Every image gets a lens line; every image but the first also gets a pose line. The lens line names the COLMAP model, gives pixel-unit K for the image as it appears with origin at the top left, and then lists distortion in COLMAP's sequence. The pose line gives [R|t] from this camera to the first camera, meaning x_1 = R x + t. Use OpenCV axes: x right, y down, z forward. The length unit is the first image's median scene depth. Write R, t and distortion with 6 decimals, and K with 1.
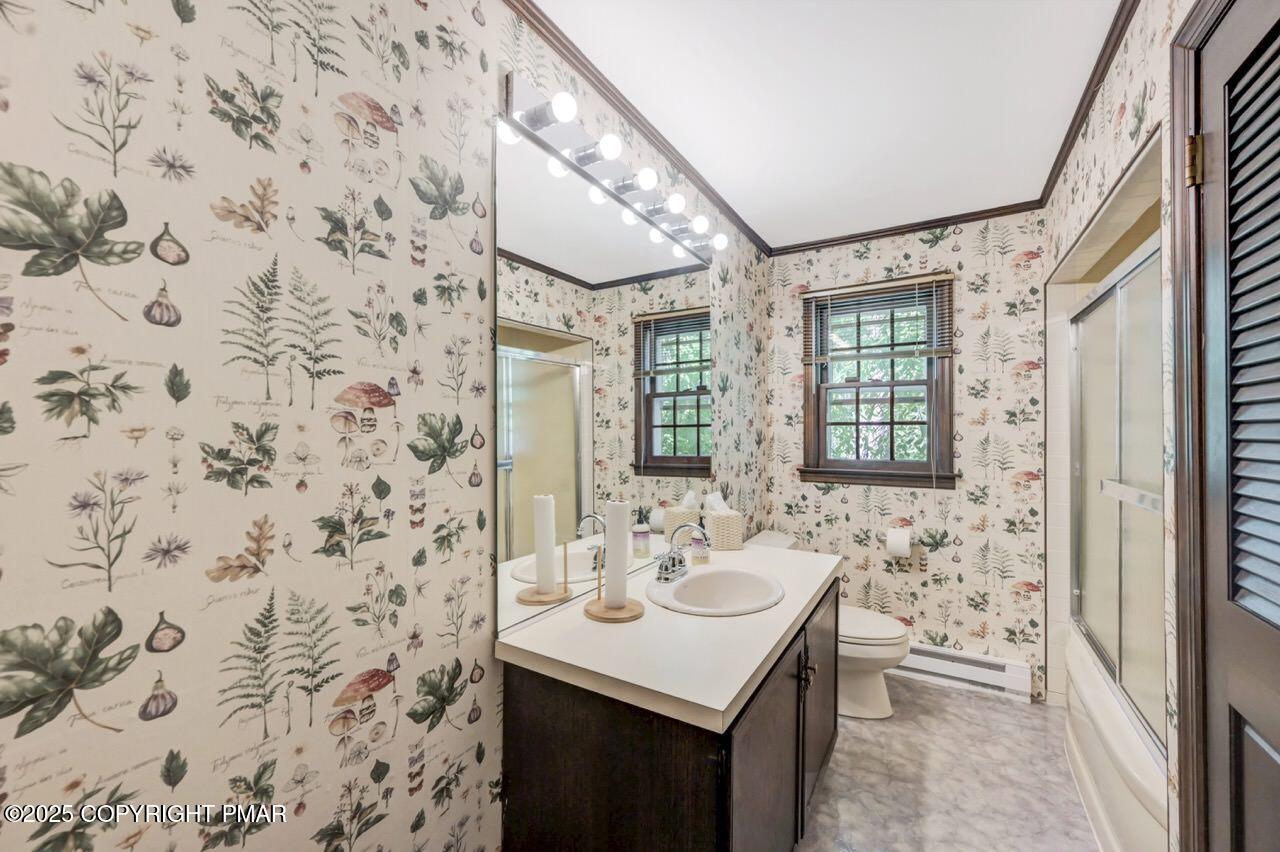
lens RADIAL K [[505.5, 0, 642.2], [0, 505.5, 427.1], [0, 0, 1]] dist [-0.003154, 0.001128]
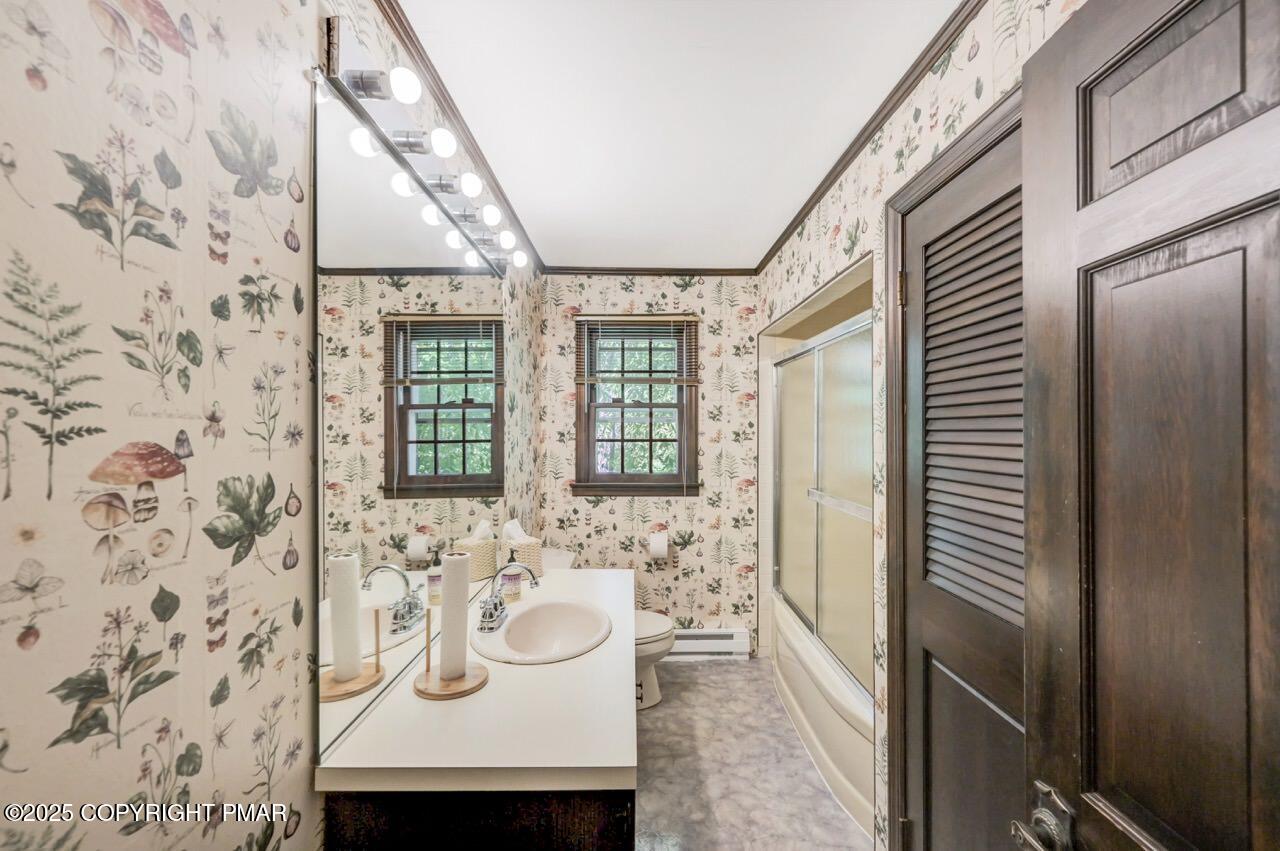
lens RADIAL K [[505.5, 0, 642.1], [0, 505.5, 425.5], [0, 0, 1]] dist [-0.003154, 0.001128]
pose [[0.846517, 0.004351, 0.532343, -0.260600], [-0.004974, 0.999988, -0.000264, -0.083026], [-0.532338, -0.002424, 0.846528, 0.099101]]
